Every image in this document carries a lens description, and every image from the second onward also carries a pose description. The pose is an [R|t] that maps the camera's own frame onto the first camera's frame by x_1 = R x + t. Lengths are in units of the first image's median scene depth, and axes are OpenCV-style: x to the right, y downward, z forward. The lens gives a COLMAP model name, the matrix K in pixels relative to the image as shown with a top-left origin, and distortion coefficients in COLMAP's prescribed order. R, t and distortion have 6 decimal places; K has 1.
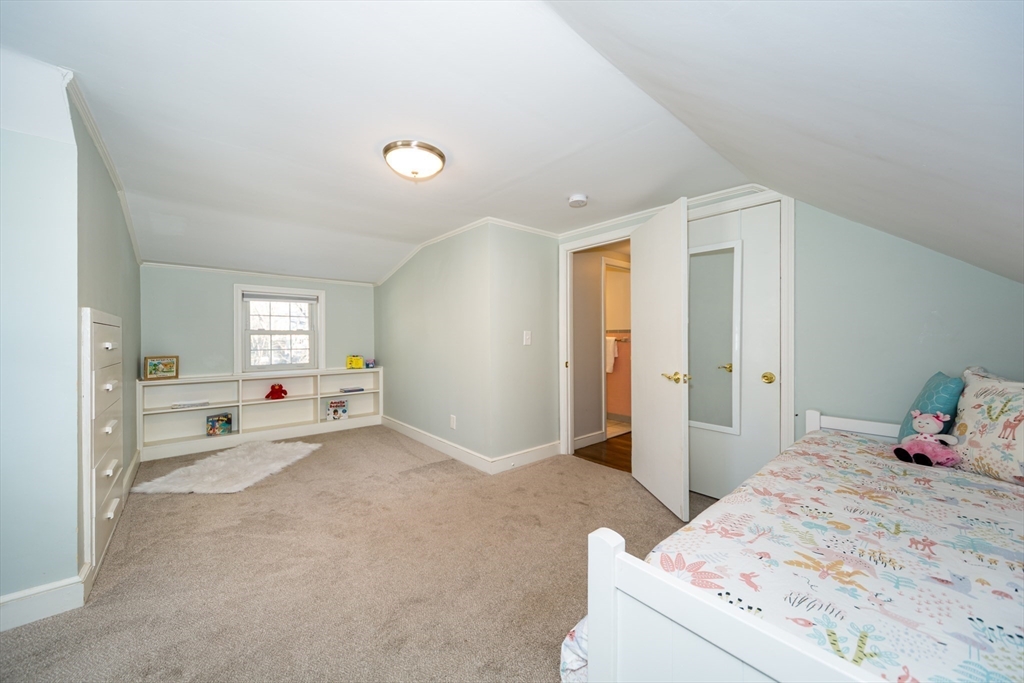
lens RADIAL K [[369.5, 0, 512.0], [0, 369.5, 341.5], [0, 0, 1]] dist [0.000546, 0.000047]
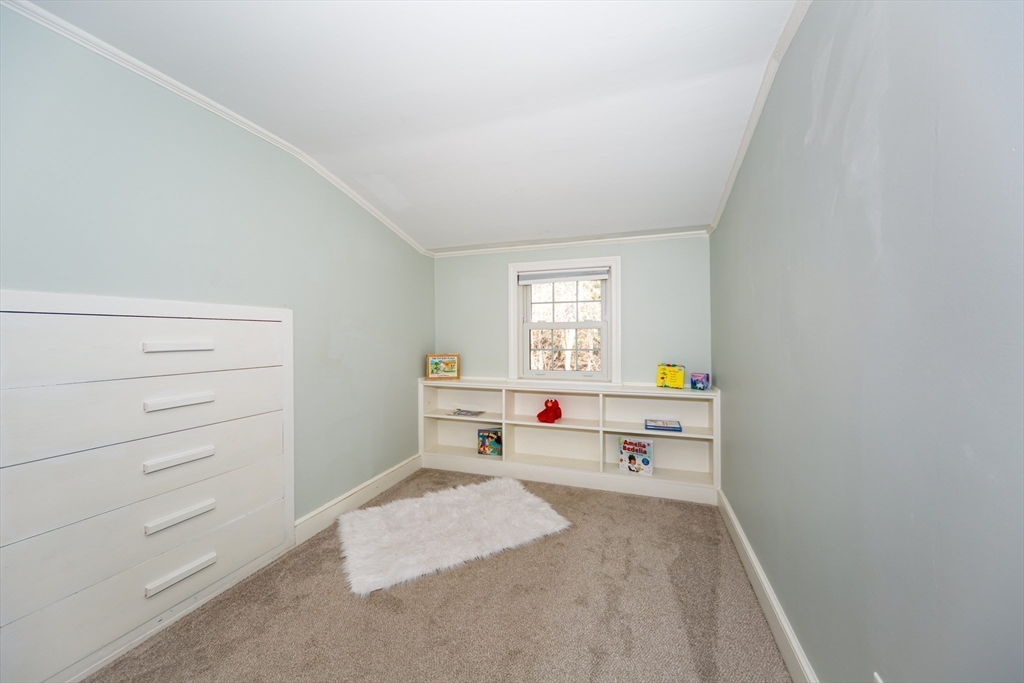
lens RADIAL K [[369.5, 0, 512.0], [0, 369.5, 341.5], [0, 0, 1]] dist [0.000546, 0.000047]
pose [[0.505820, 0.014943, -0.862510, -0.085676], [-0.005495, 0.999885, 0.014100, -0.004120], [0.862622, -0.002392, 0.505844, 0.660746]]
